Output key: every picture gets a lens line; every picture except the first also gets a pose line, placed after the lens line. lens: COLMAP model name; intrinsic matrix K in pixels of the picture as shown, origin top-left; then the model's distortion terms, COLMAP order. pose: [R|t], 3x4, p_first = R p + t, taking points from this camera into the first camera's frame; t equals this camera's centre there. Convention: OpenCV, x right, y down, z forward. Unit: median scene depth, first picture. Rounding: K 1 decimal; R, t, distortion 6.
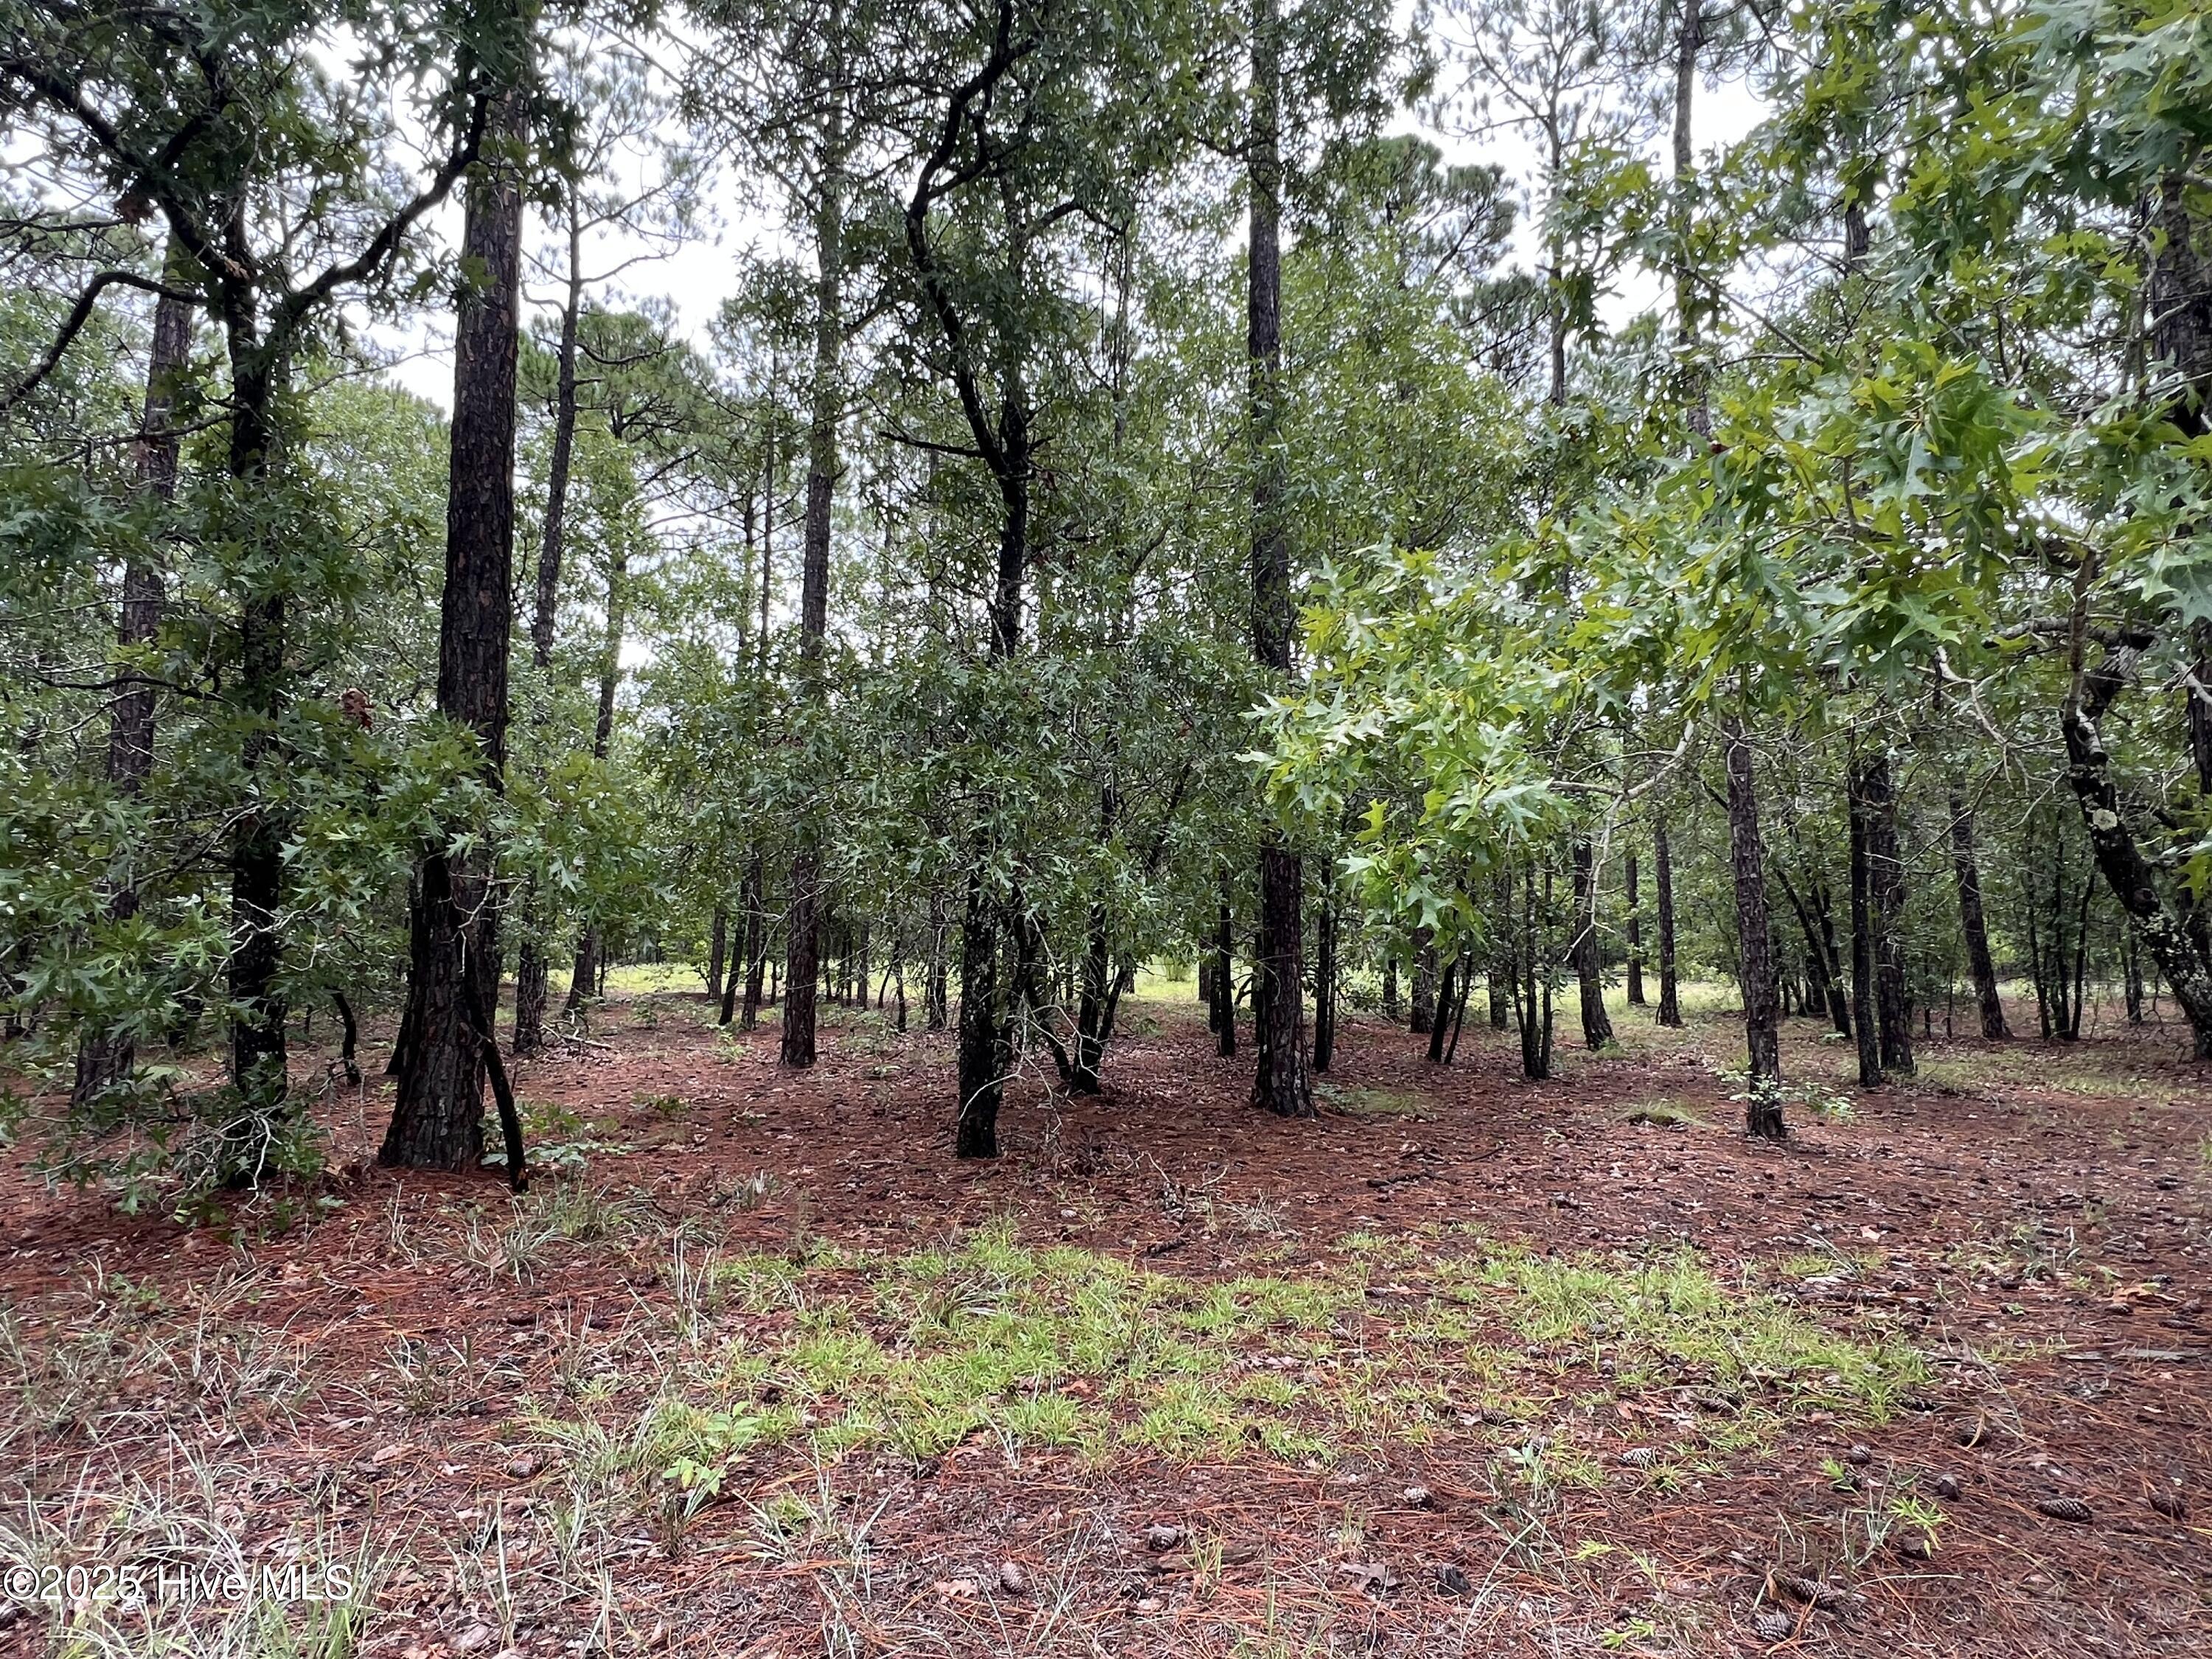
lens RADIAL K [[1253.3, 0, 1092.8], [0, 1253.3, 835.2], [0, 0, 1]] dist [-0.005254, -0.000804]
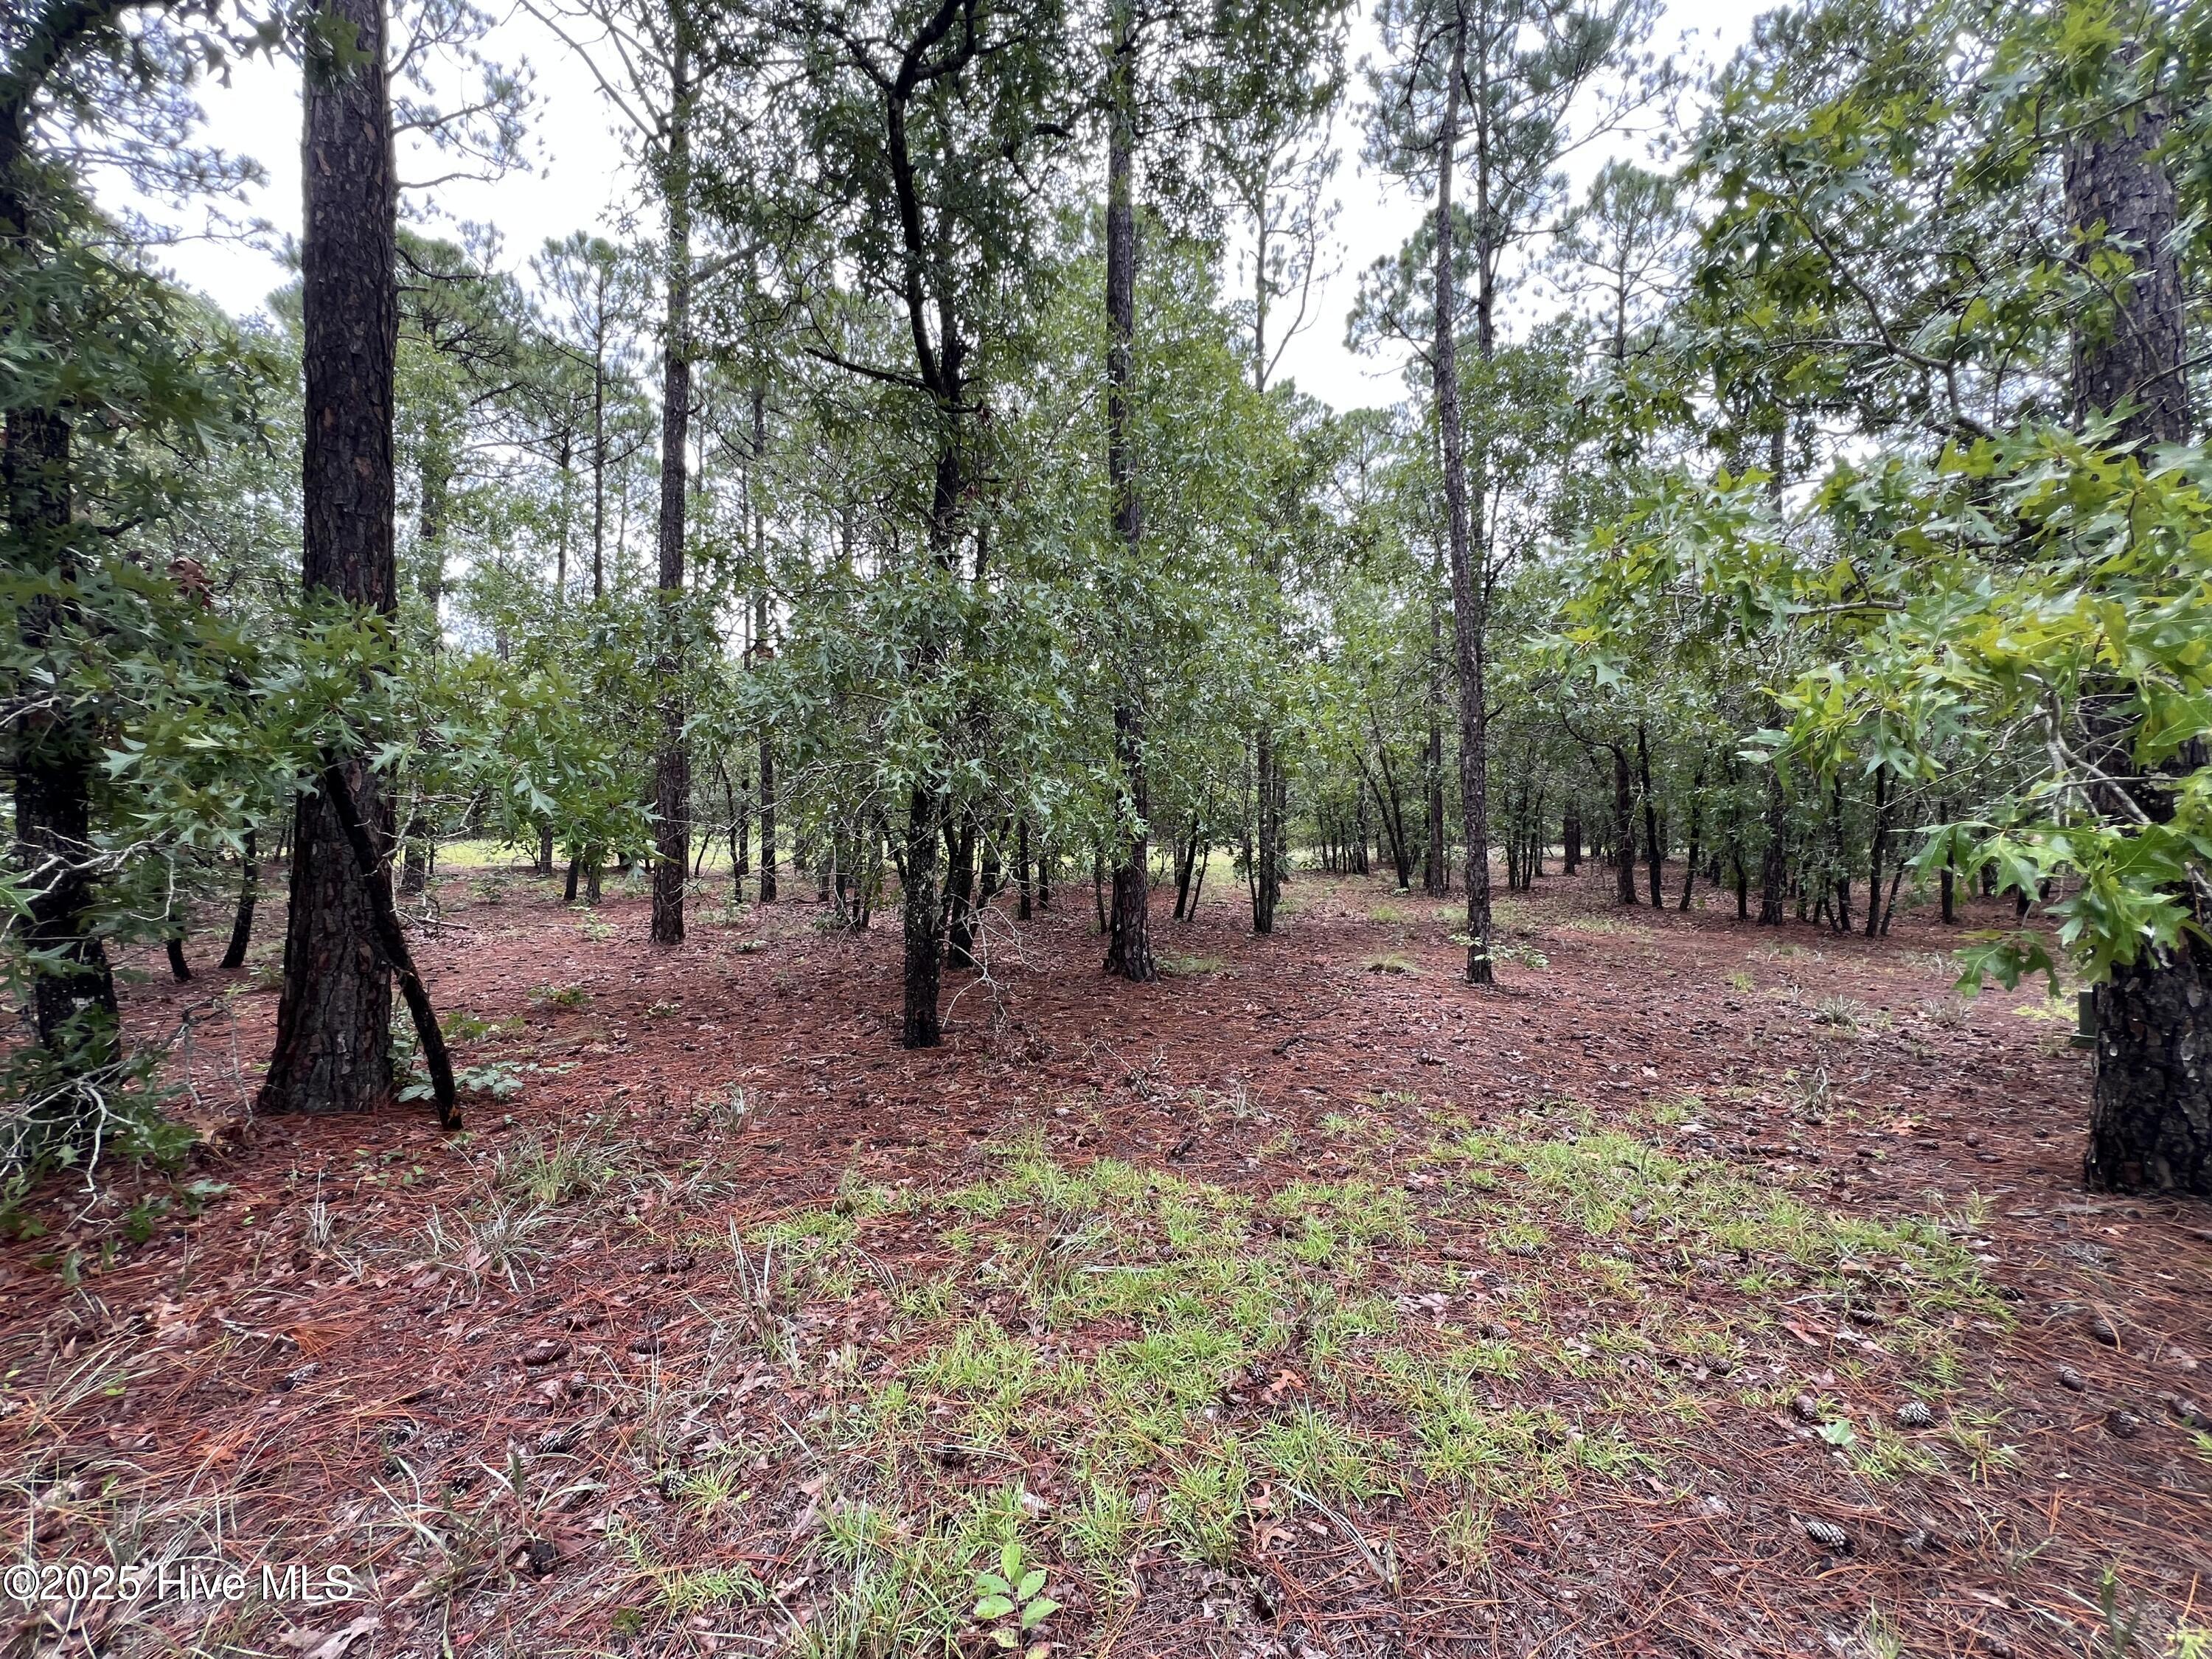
lens RADIAL K [[885.8, 0, 1097.6], [0, 885.8, 829.0], [0, 0, 1]] dist [-0.003640, 0.000942]
pose [[0.957413, -0.000409, 0.288722, -0.207136], [-0.027792, 0.995225, 0.093568, -0.010629], [-0.287381, -0.097608, 0.952830, 0.287526]]
